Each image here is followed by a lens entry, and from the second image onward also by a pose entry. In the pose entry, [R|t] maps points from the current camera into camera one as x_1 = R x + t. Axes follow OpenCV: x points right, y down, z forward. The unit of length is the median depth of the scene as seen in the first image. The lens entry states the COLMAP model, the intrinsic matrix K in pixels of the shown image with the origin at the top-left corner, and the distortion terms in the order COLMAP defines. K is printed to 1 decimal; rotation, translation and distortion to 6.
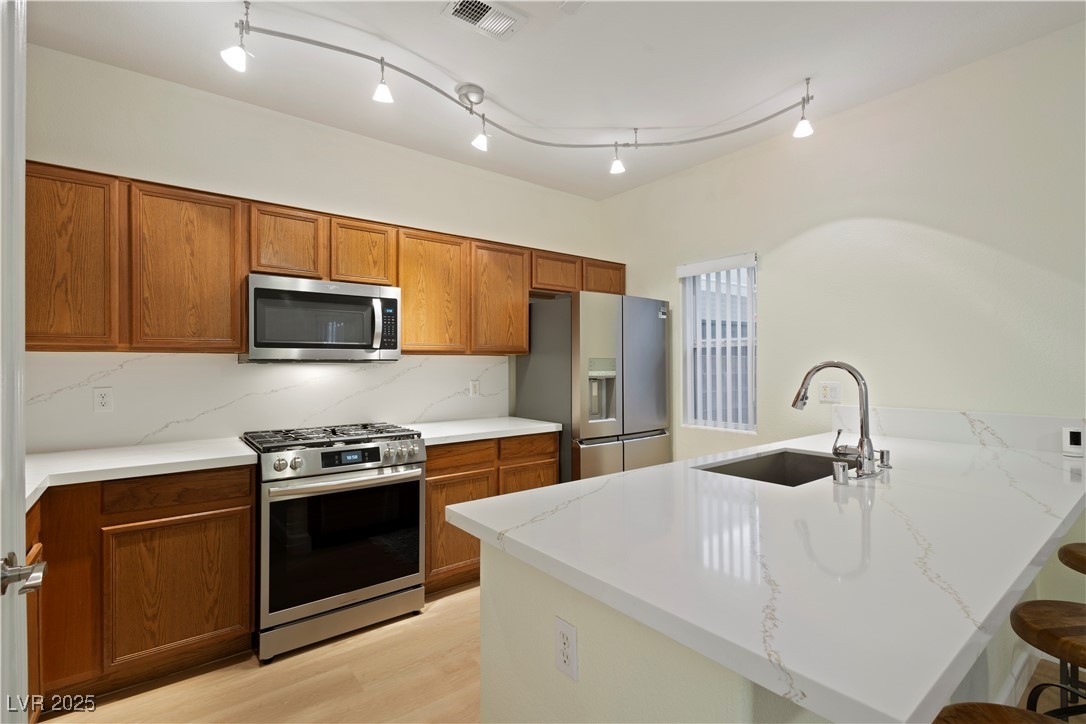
lens RADIAL K [[501.1, 0, 546.5], [0, 501.1, 363.0], [0, 0, 1]] dist [0.002426, 0.000114]
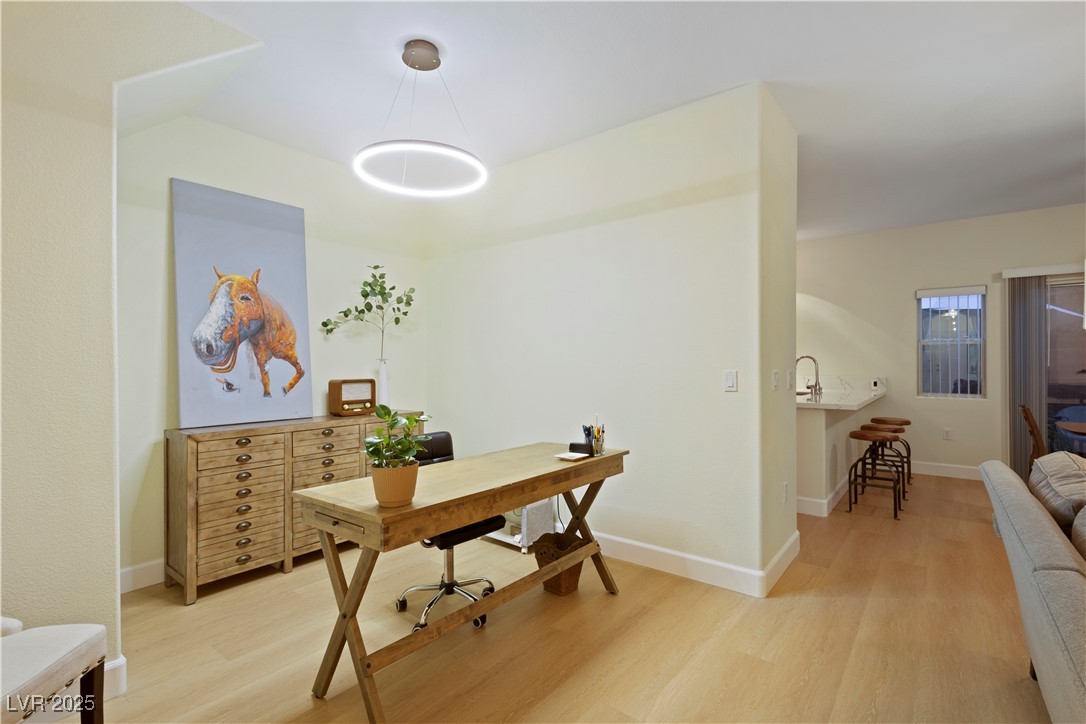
lens RADIAL K [[500.7, 0, 542.3], [0, 500.7, 363.4], [0, 0, 1]] dist [0.003869, 0.000422]
pose [[0.973733, -0.002835, 0.227675, -0.883258], [0.002199, 0.999993, 0.003045, 0.016041], [-0.227682, -0.002464, 0.973732, -0.824868]]
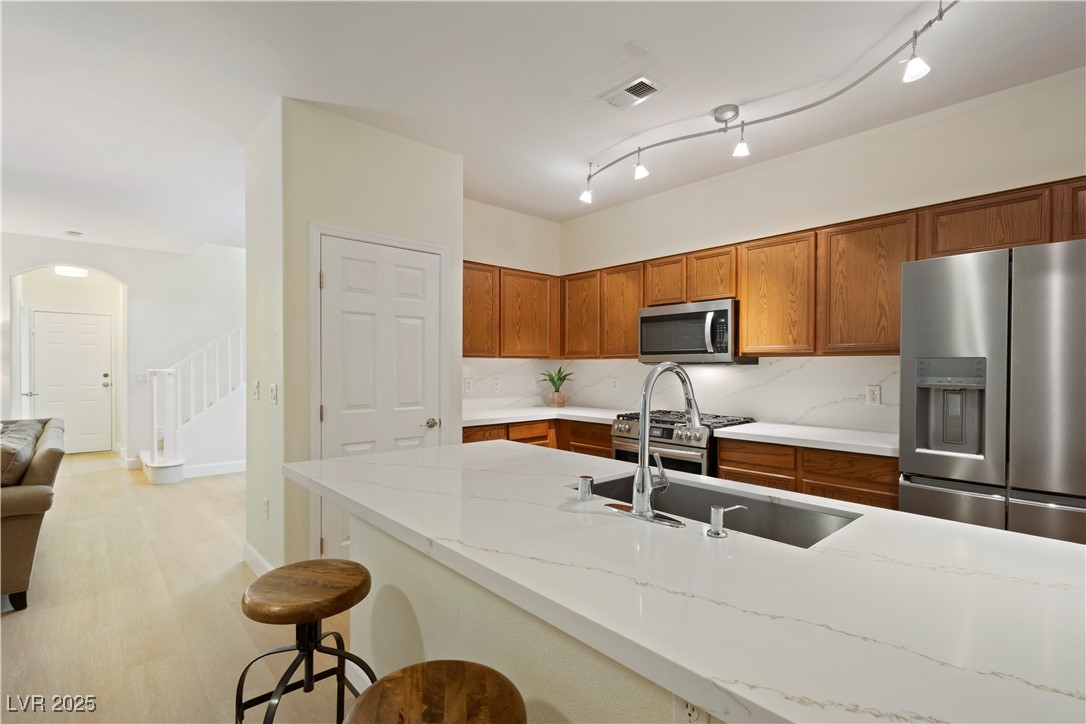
lens RADIAL K [[505.4, 0, 544.3], [0, 505.4, 368.3], [0, 0, 1]] dist [0.001544, 0.000332]
pose [[0.068608, 0.003457, -0.997638, 0.755272], [-0.004181, 0.999986, 0.003177, 0.006049], [0.997635, 0.003953, 0.068622, 0.451670]]
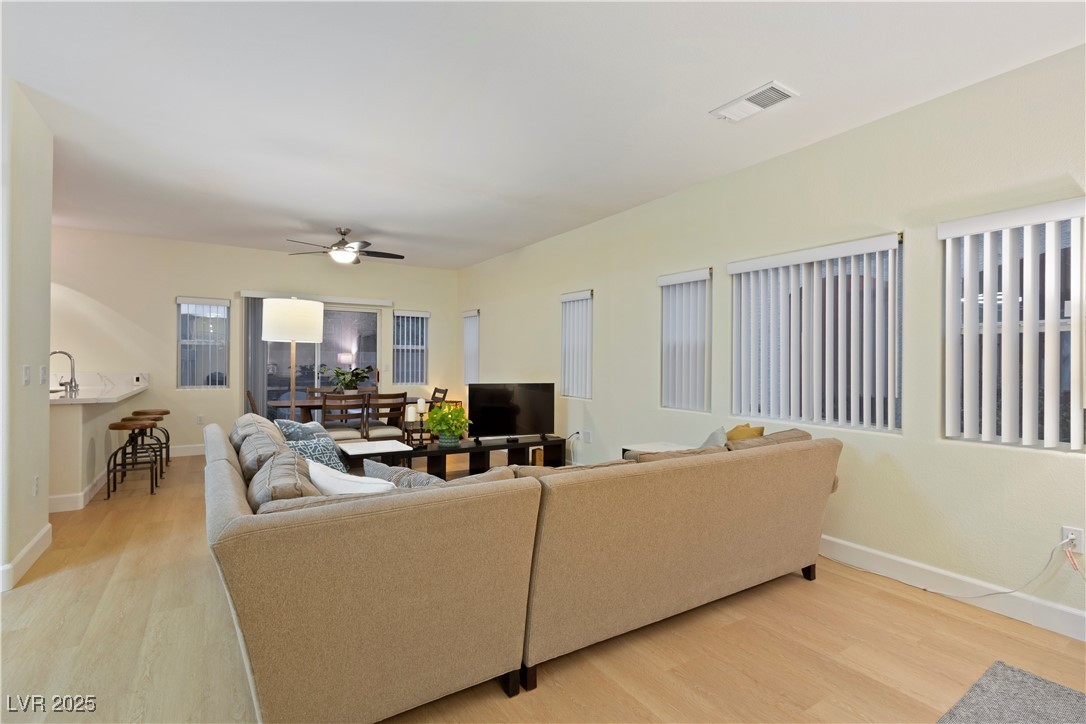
lens RADIAL K [[514.2, 0, 543.0], [0, 514.2, 362.0], [0, 0, 1]] dist [0.001842, -0.000737]
pose [[0.096467, 0.002833, 0.995332, -1.113358], [-0.012594, 0.999919, -0.001625, 0.015742], [-0.995256, -0.012379, 0.096495, -1.070277]]
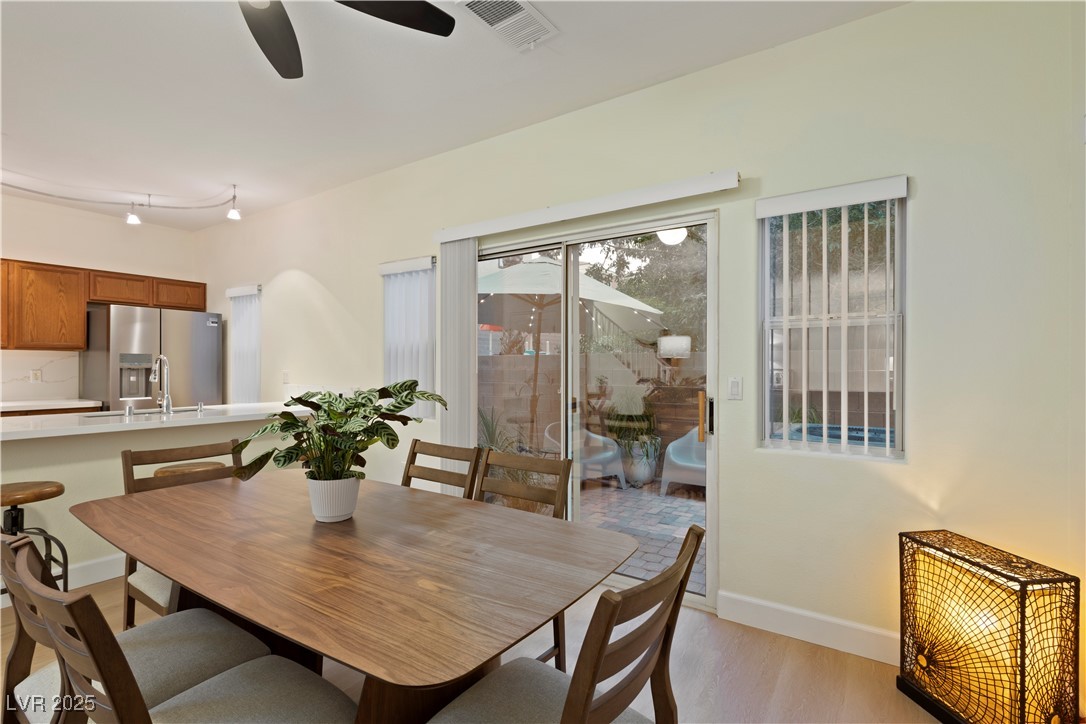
lens RADIAL K [[505.4, 0, 544.3], [0, 505.4, 368.3], [0, 0, 1]] dist [0.001544, 0.000332]
pose [[0.949930, 0.006189, 0.312402, 0.783718], [-0.008109, 0.999955, 0.004846, 0.016670], [-0.312358, -0.007136, 0.949938, -0.721847]]
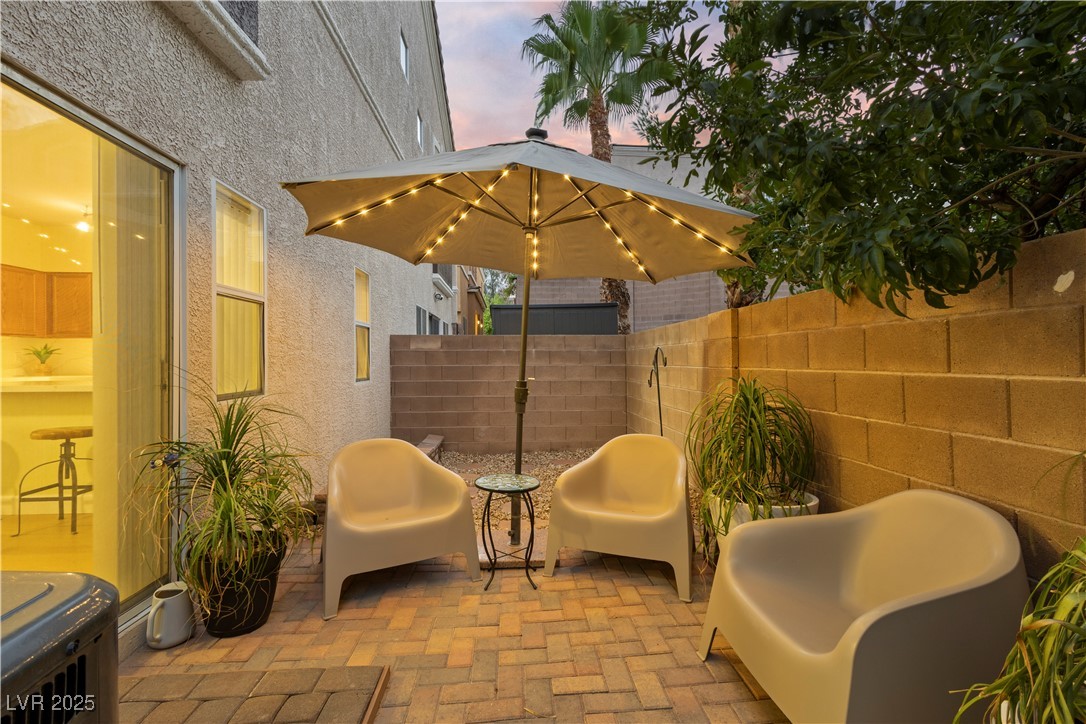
lens RADIAL K [[501.1, 0, 546.5], [0, 501.1, 363.0], [0, 0, 1]] dist [0.002426, 0.000114]
pose [[0.828311, 0.002334, -0.560263, 1.852393], [0.004616, 0.999929, 0.010991, 0.066318], [0.560249, -0.011690, 0.828242, 0.095464]]
